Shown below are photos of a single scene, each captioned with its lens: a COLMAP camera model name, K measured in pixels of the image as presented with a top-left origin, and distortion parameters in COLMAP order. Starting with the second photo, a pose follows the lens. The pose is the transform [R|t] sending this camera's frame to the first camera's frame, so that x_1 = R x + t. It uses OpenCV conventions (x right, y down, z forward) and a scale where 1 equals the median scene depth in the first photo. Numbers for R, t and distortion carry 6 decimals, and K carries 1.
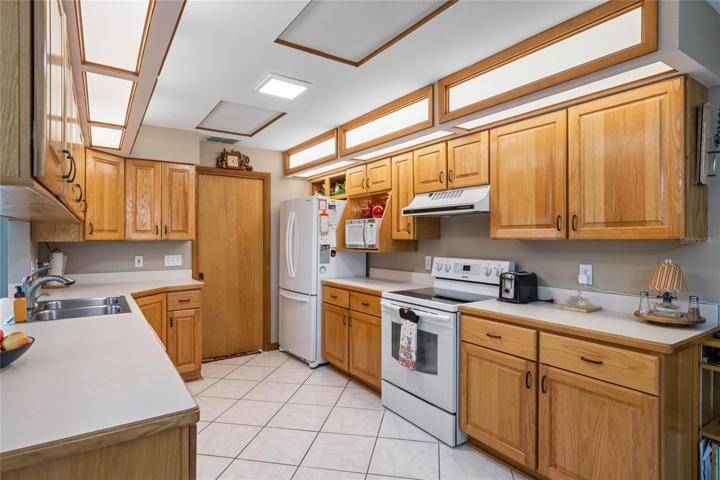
lens RADIAL K [[395.4, 0, 364.2], [0, 395.4, 237.6], [0, 0, 1]] dist [0.001468, 0.001540]
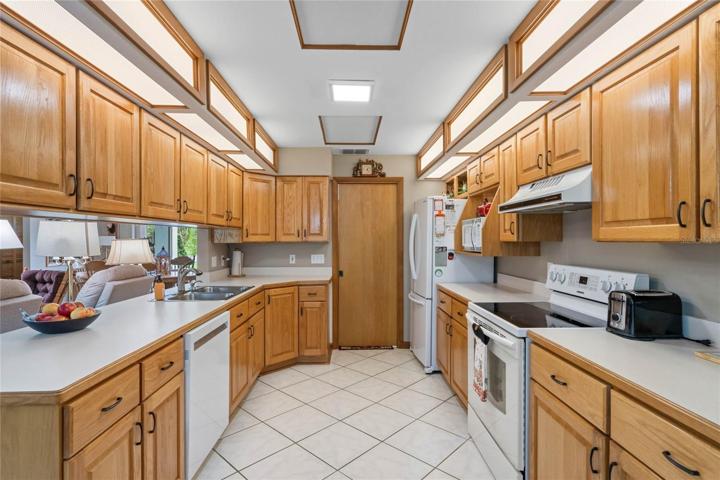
lens RADIAL K [[366.7, 0, 357.3], [0, 366.7, 240.7], [0, 0, 1]] dist [-0.002067, 0.002500]
pose [[0.835719, 0.000073, -0.549157, 0.261065], [0.002328, 0.999991, 0.003676, -0.000416], [0.549152, -0.004351, 0.835711, 0.179824]]
